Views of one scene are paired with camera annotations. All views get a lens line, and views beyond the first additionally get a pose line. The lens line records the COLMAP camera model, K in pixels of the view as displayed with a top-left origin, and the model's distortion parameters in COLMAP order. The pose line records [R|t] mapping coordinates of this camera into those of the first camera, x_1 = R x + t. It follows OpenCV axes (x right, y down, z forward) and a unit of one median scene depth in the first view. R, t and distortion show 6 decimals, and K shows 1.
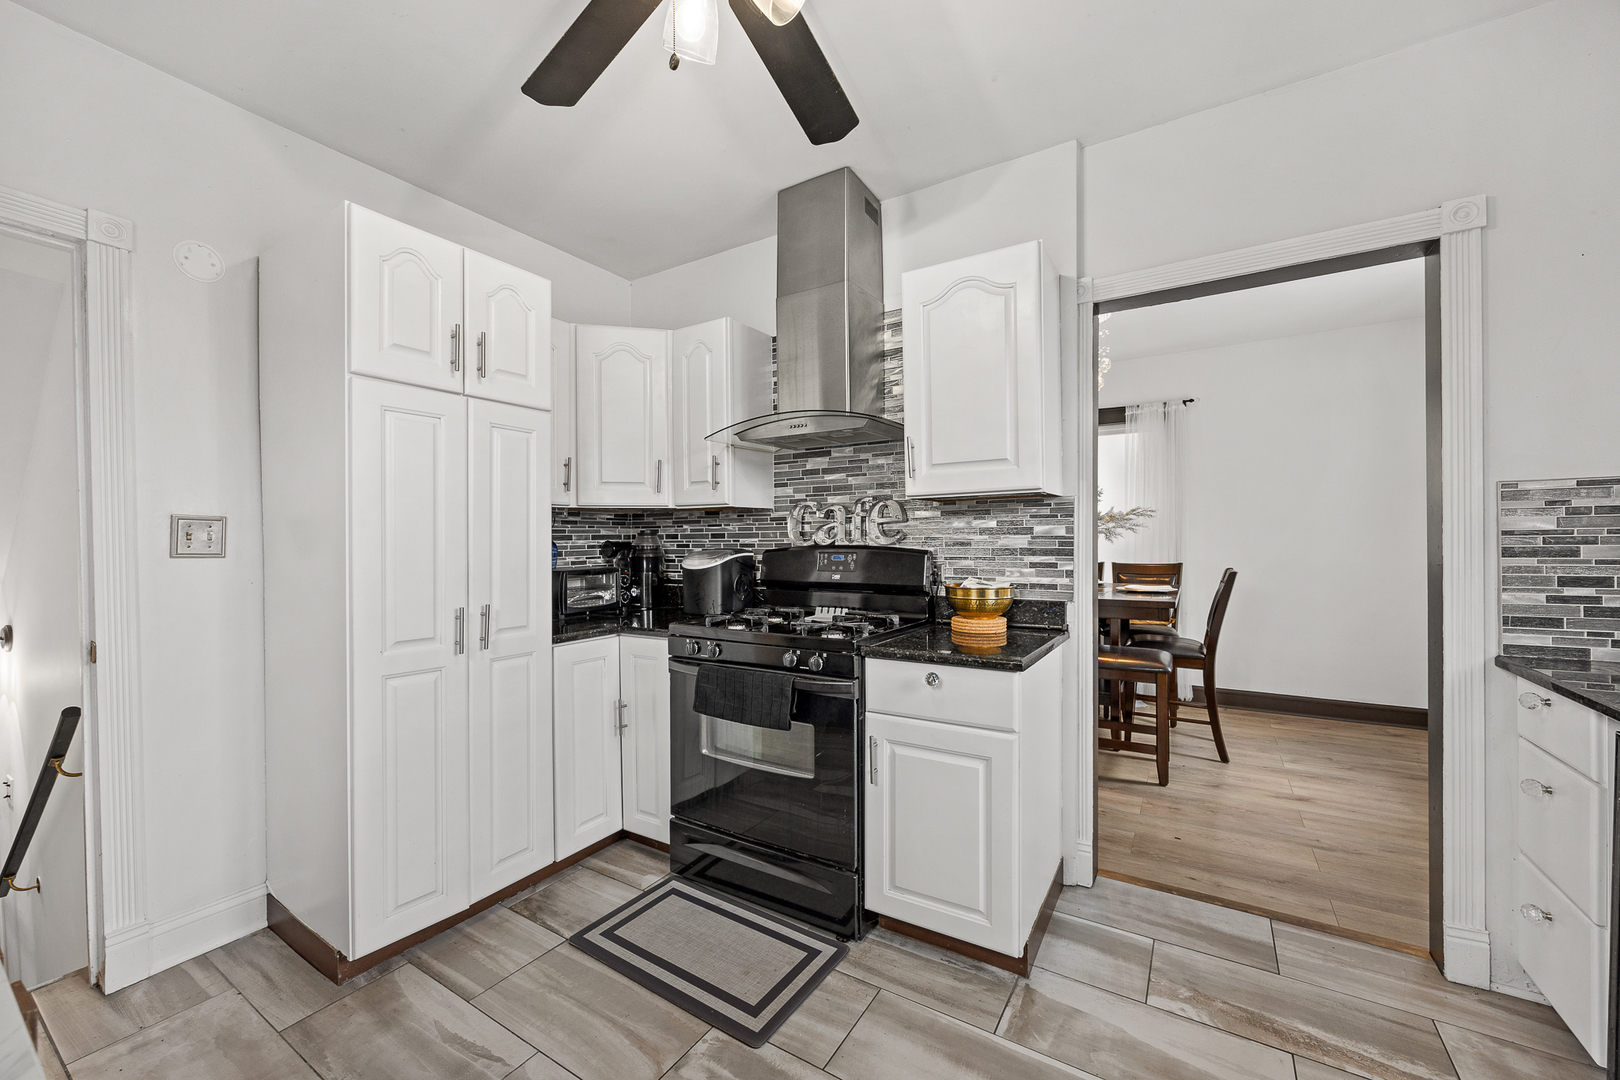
lens RADIAL K [[625.1, 0, 810.0], [0, 625.1, 540.0], [0, 0, 1]] dist [0.001118, 0.000082]
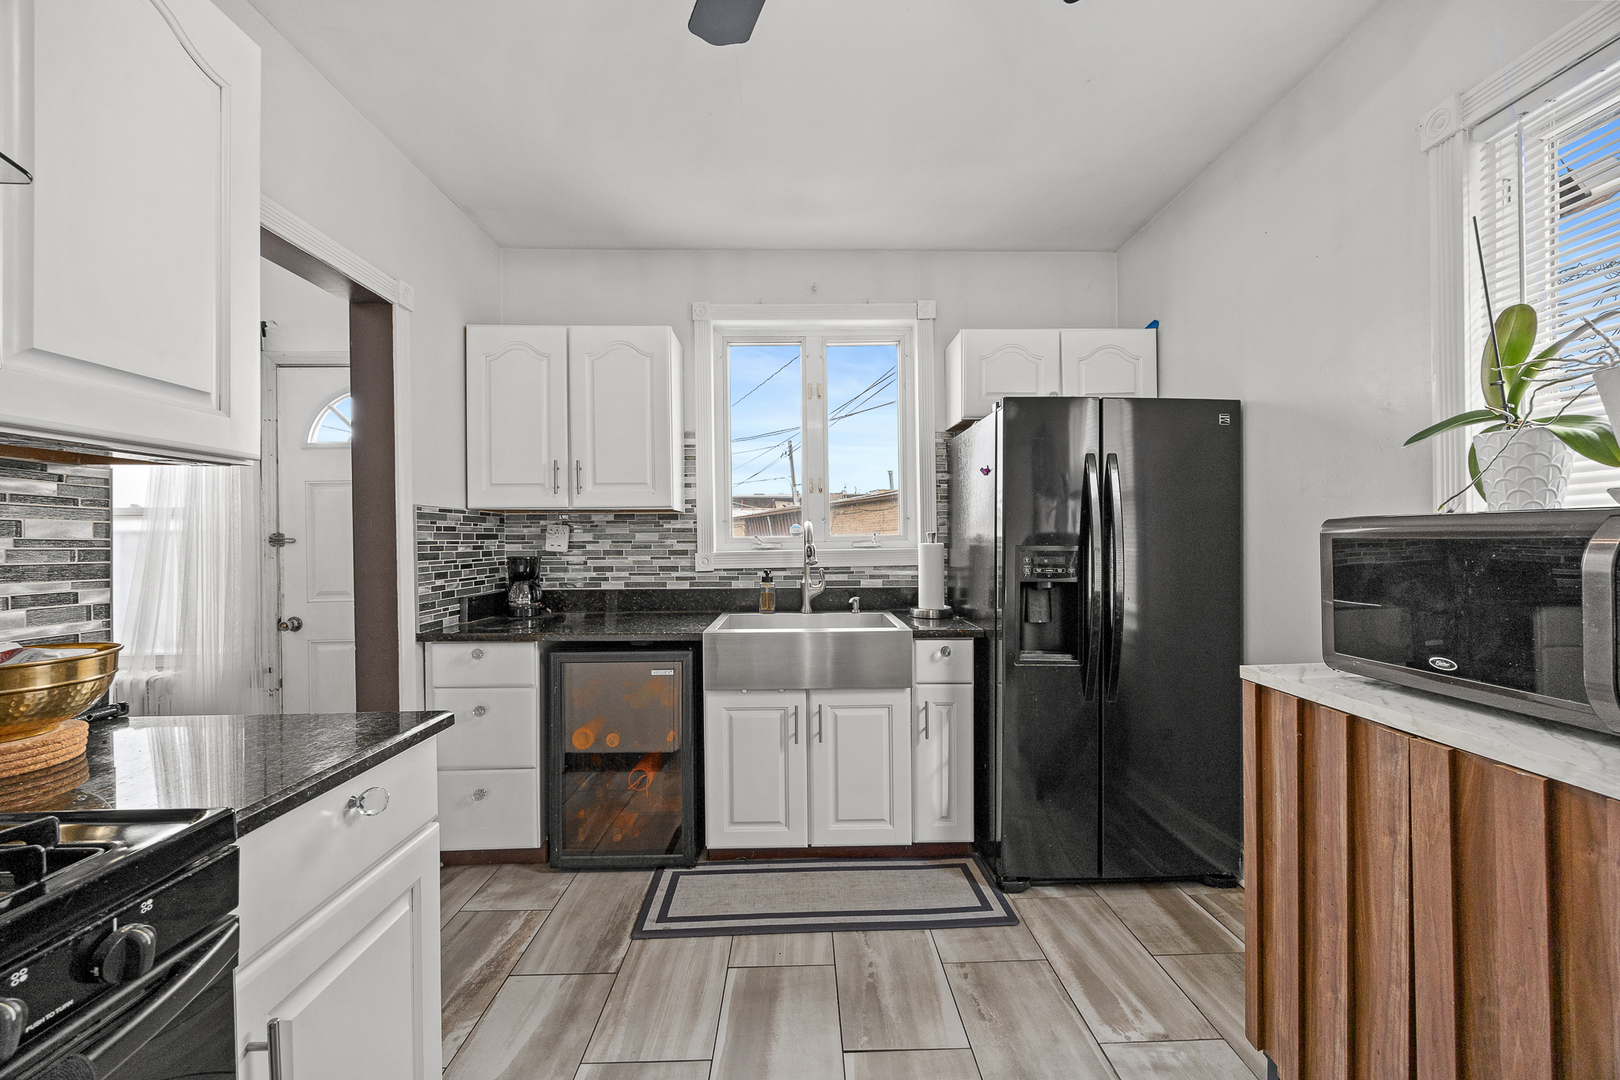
lens RADIAL K [[625.1, 0, 810.0], [0, 625.1, 540.0], [0, 0, 1]] dist [0.001118, 0.000082]
pose [[-0.555516, 0.014897, 0.831373, -0.370956], [0.008525, 0.999889, -0.012220, 0.004773], [-0.831462, 0.000299, -0.555581, 0.789005]]
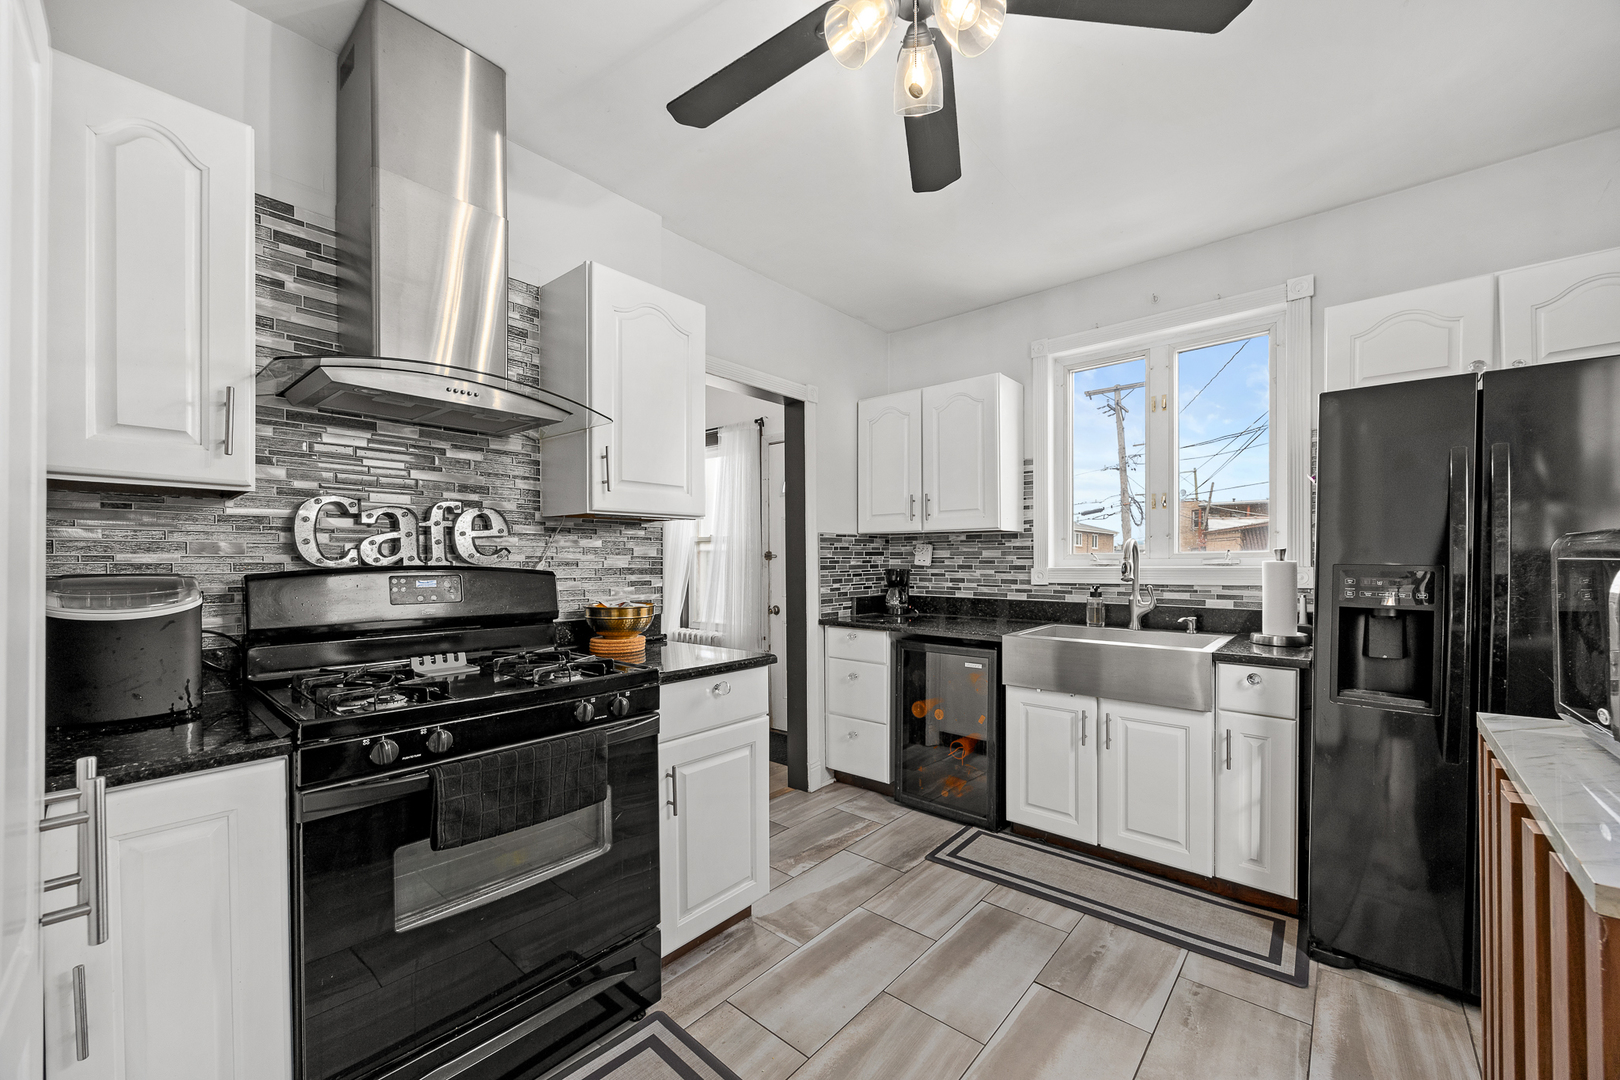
lens RADIAL K [[630.9, 0, 801.0], [0, 630.9, 555.1], [0, 0, 1]] dist [-0.001045, -0.000377]
pose [[0.162004, 0.014654, 0.986681, -0.687193], [-0.002909, 0.999892, -0.014373, 0.006306], [-0.986786, -0.000542, 0.162030, 0.552099]]
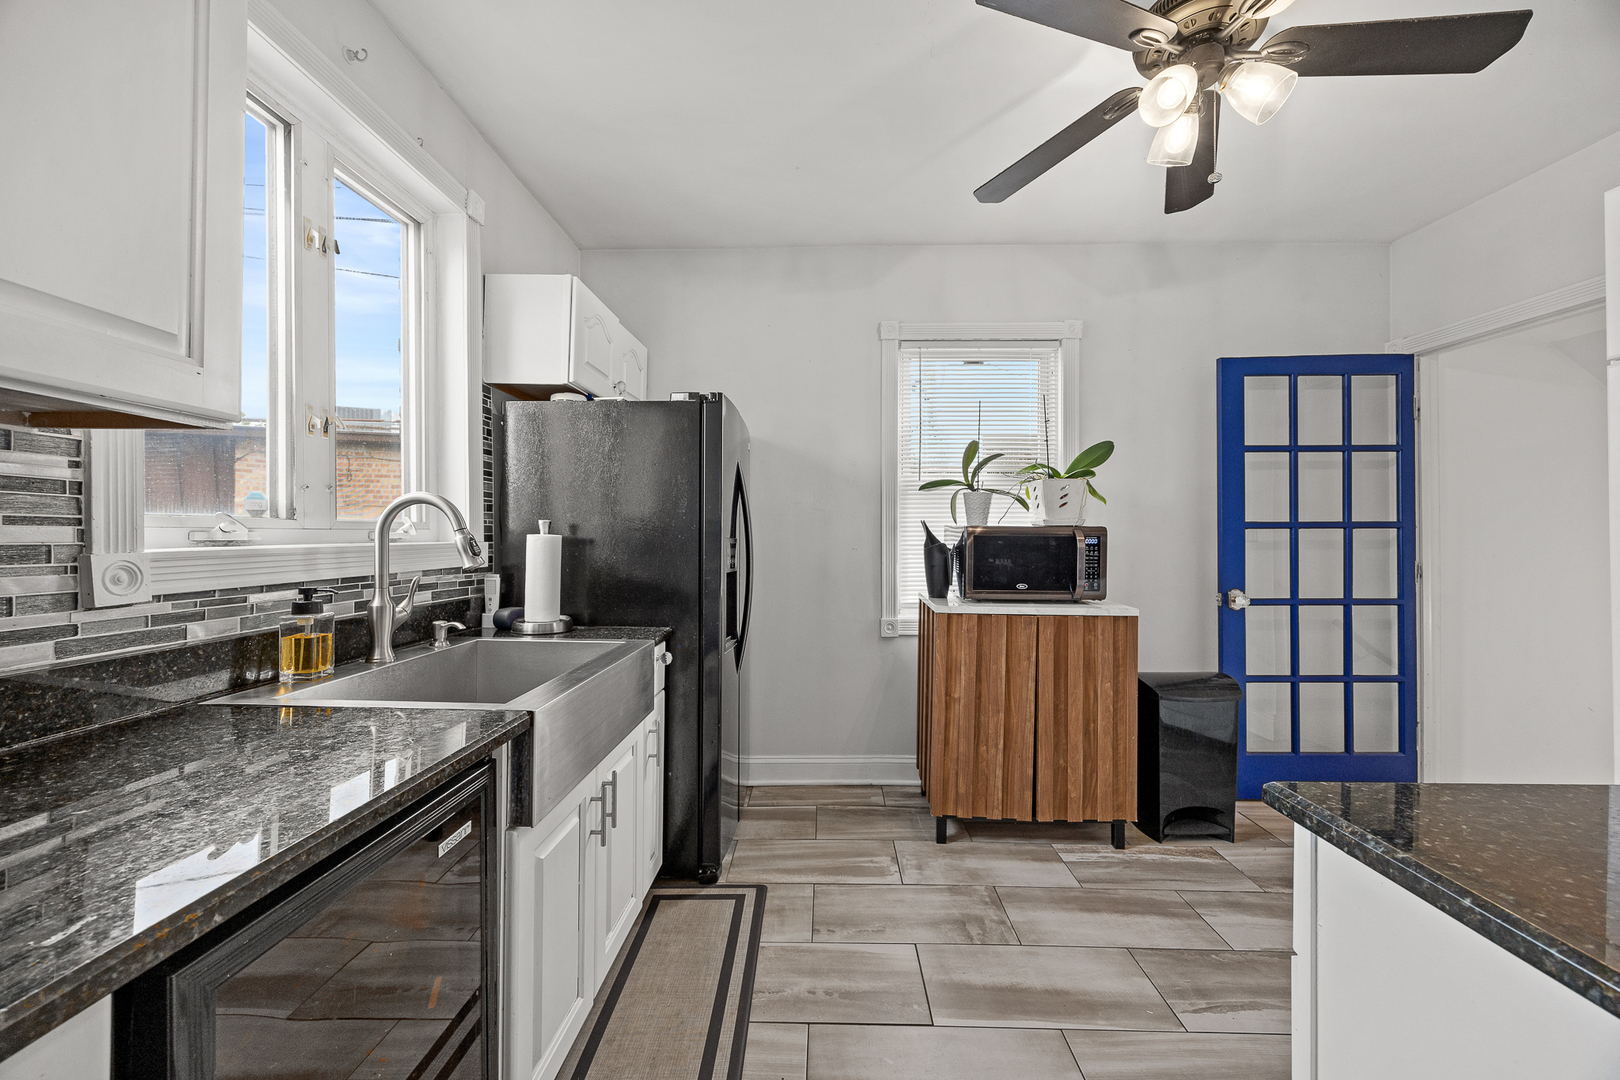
lens RADIAL K [[625.1, 0, 810.0], [0, 625.1, 540.0], [0, 0, 1]] dist [0.001118, 0.000082]
pose [[-0.853724, 0.006401, -0.520687, 0.647707], [0.009126, 0.999955, -0.002669, 0.009236], [0.520647, -0.007031, -0.853743, 0.913473]]
